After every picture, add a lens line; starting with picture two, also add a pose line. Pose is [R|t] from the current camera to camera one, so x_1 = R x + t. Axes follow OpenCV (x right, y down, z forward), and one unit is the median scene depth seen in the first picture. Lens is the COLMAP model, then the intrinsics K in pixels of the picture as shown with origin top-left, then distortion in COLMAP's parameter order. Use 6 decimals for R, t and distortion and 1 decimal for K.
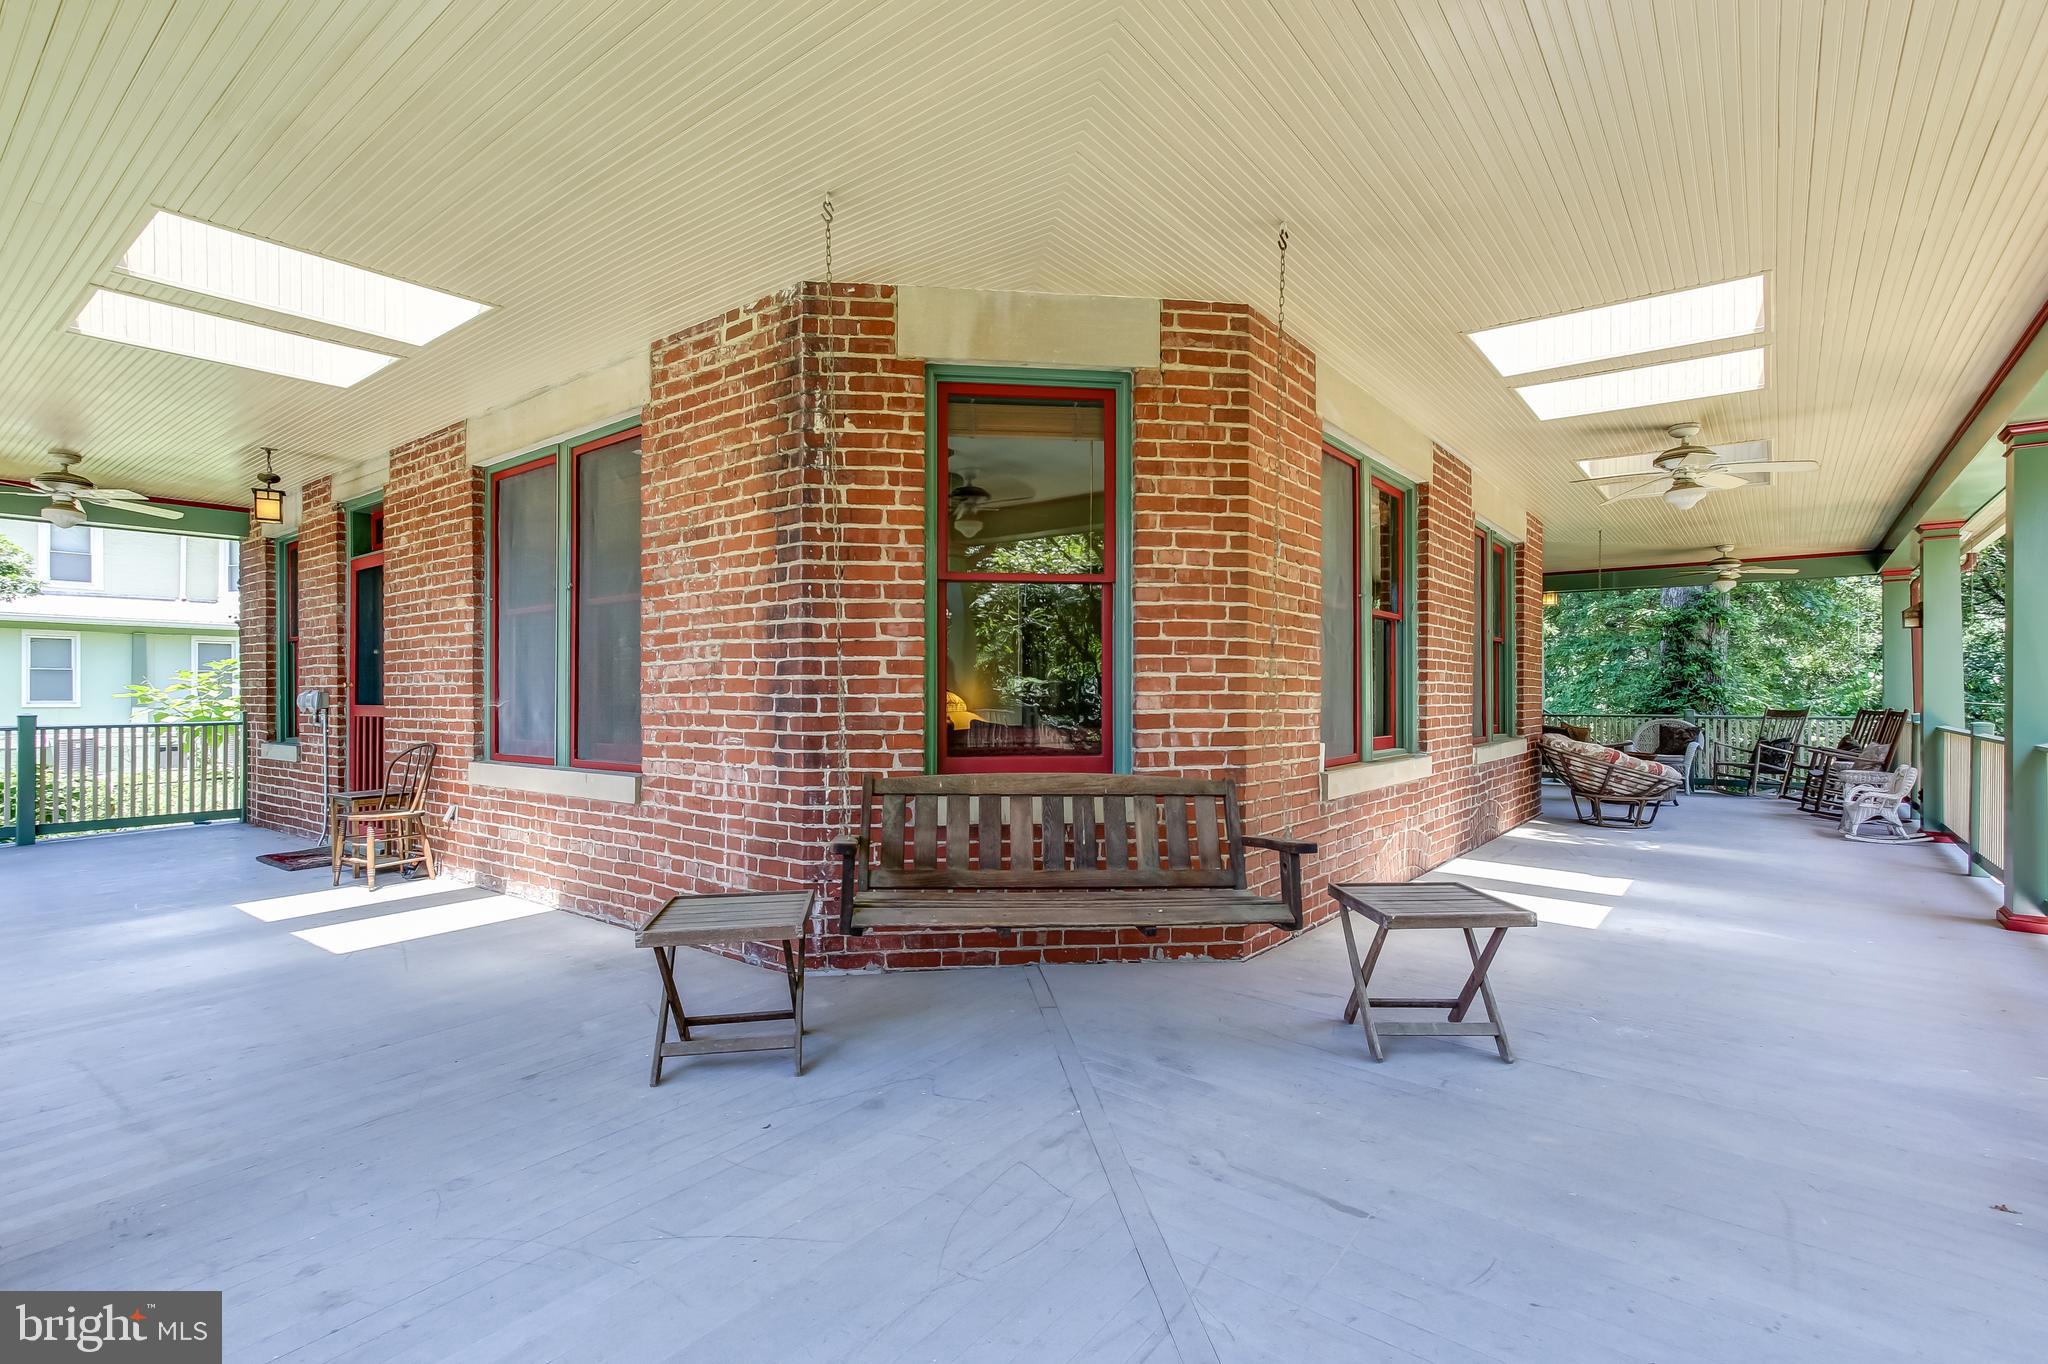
lens RADIAL K [[941.8, 0, 1027.4], [0, 941.8, 686.5], [0, 0, 1]] dist [0.000475, 0.002255]
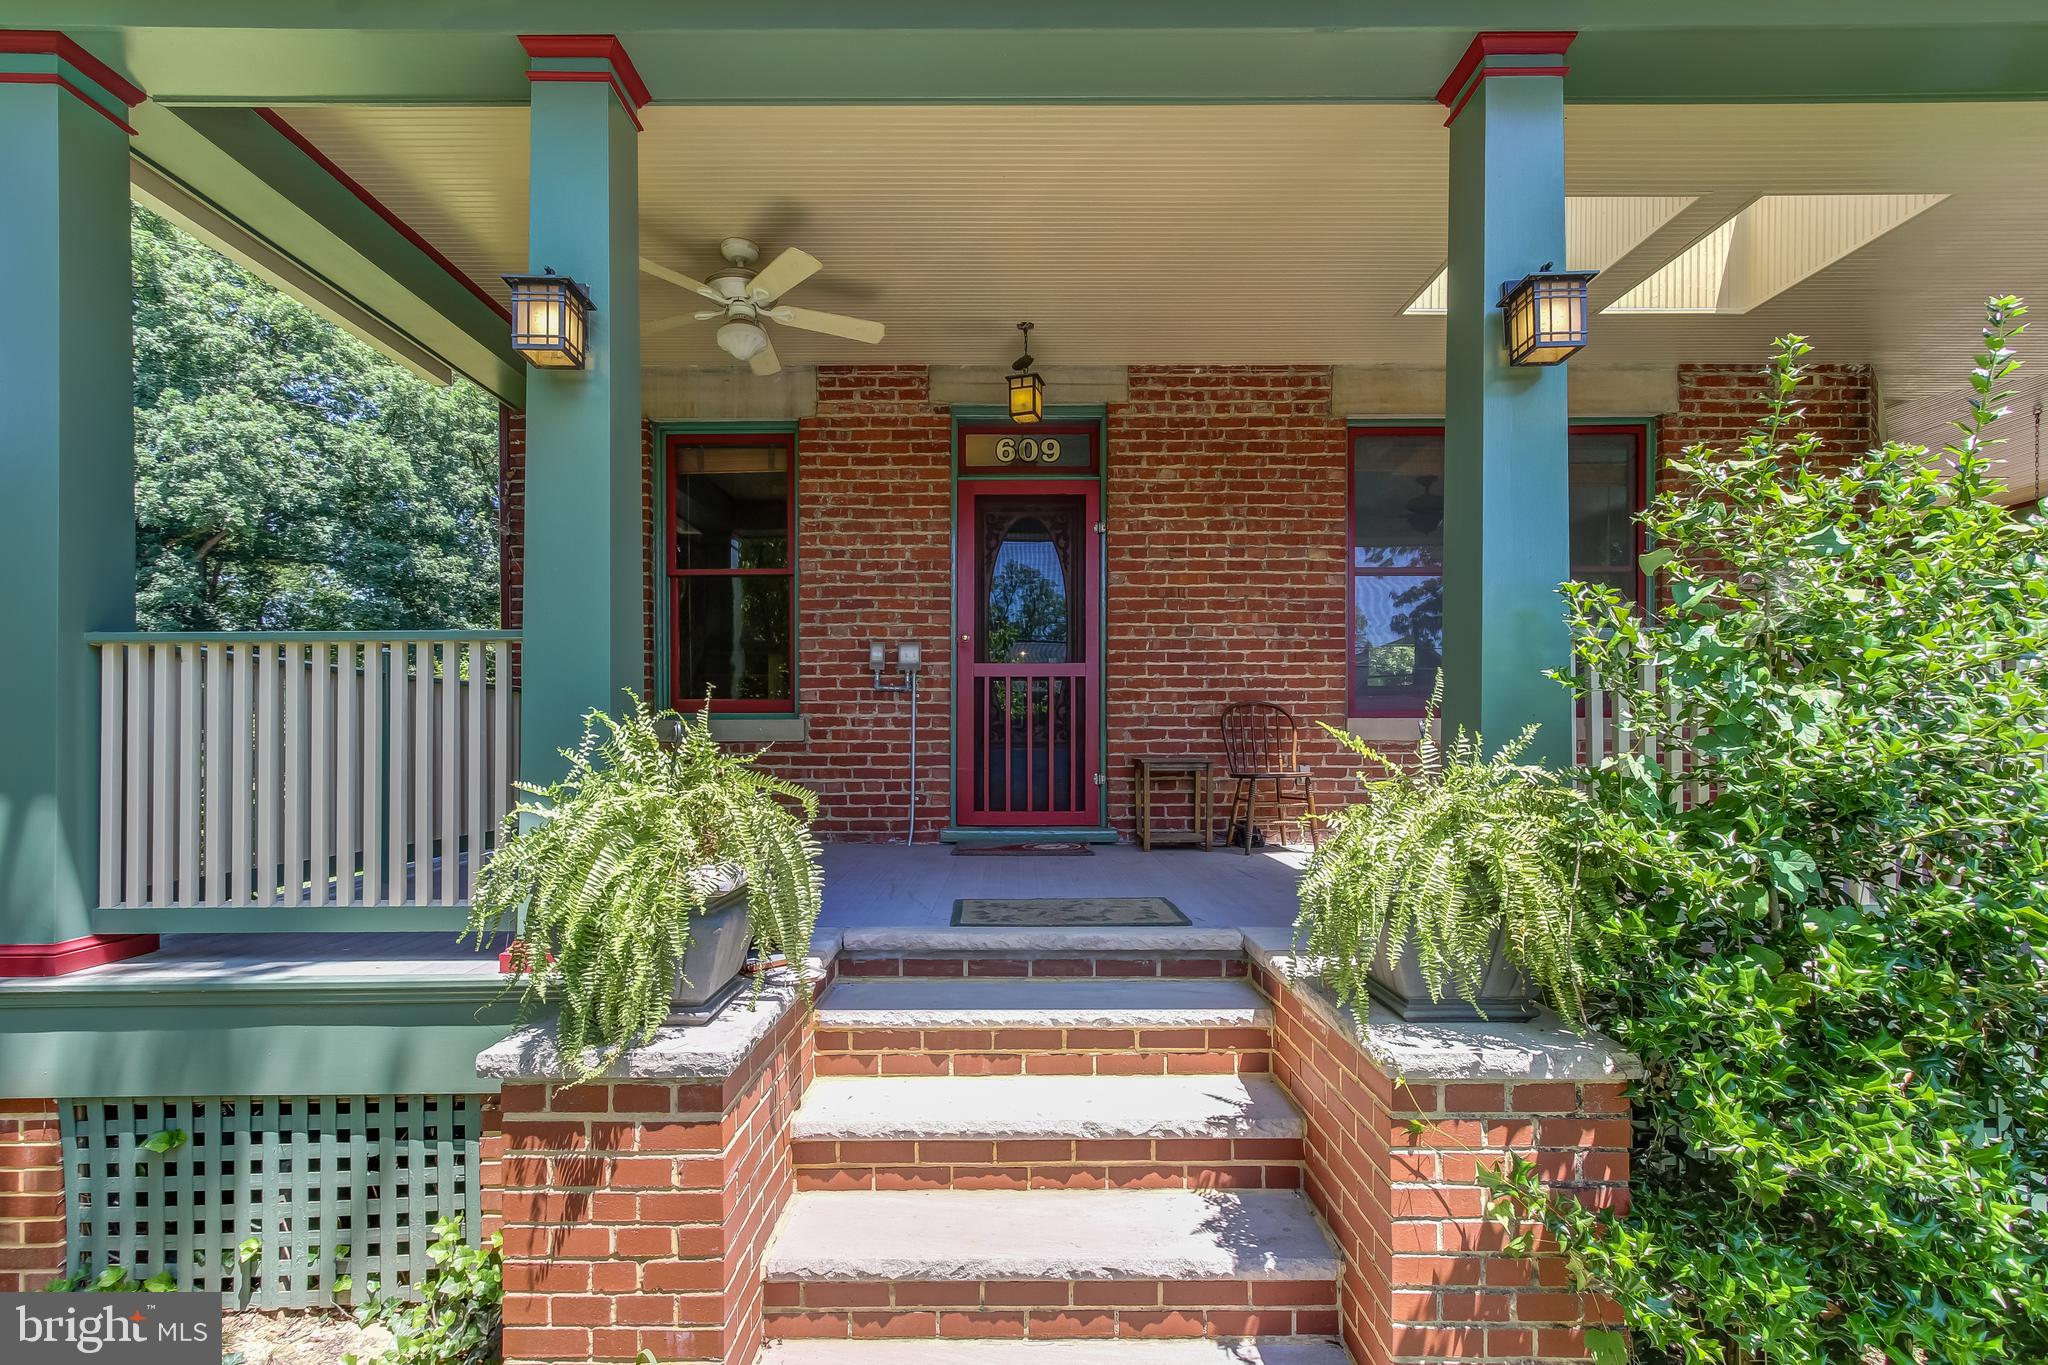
lens RADIAL K [[941.8, 0, 1021.3], [0, 941.8, 700.7], [0, 0, 1]] dist [0.000475, 0.002255]
pose [[0.792832, 0.008139, 0.609386, -1.882106], [-0.004755, 0.999963, -0.007170, 0.089721], [-0.609421, 0.002787, 0.792842, 0.567232]]
